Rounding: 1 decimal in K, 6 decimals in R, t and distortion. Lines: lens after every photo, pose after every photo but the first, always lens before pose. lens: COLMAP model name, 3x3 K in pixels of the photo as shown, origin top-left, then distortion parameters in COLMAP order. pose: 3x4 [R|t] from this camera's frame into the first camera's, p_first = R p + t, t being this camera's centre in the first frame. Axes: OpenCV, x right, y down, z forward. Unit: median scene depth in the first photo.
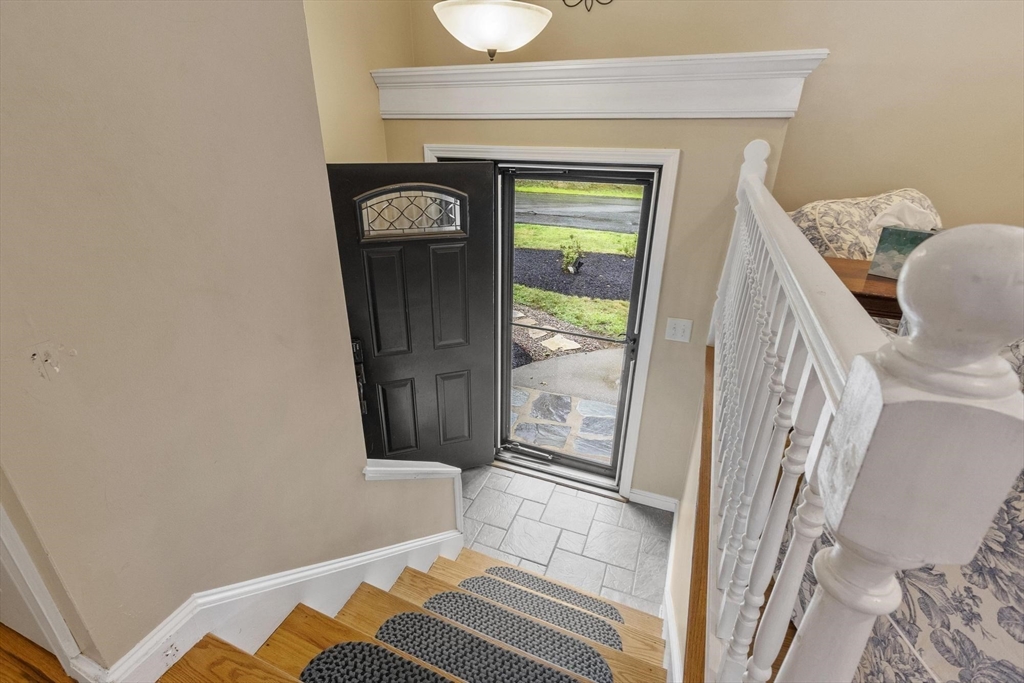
lens RADIAL K [[471.8, 0, 511.4], [0, 471.8, 339.6], [0, 0, 1]] dist [0.000658, 0.000055]
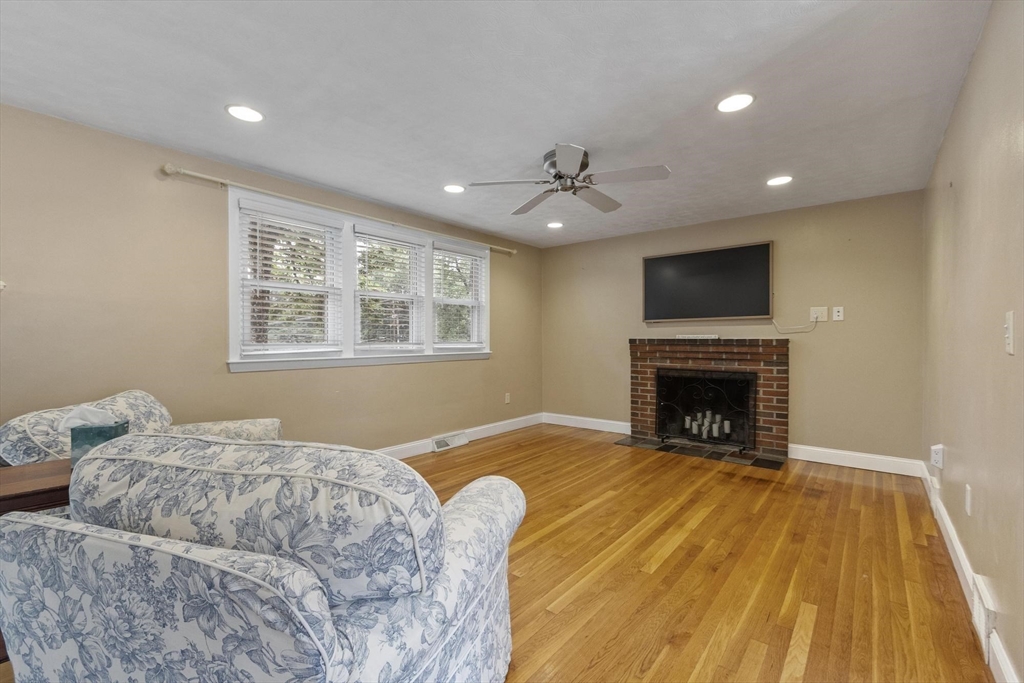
lens RADIAL K [[450.3, 0, 515.1], [0, 450.3, 343.9], [0, 0, 1]] dist [0.000539, 0.000375]
pose [[0.314554, -0.026034, 0.948883, 0.052837], [0.390475, 0.914681, -0.104347, 0.092648], [-0.865208, 0.403338, 0.297882, -0.295215]]
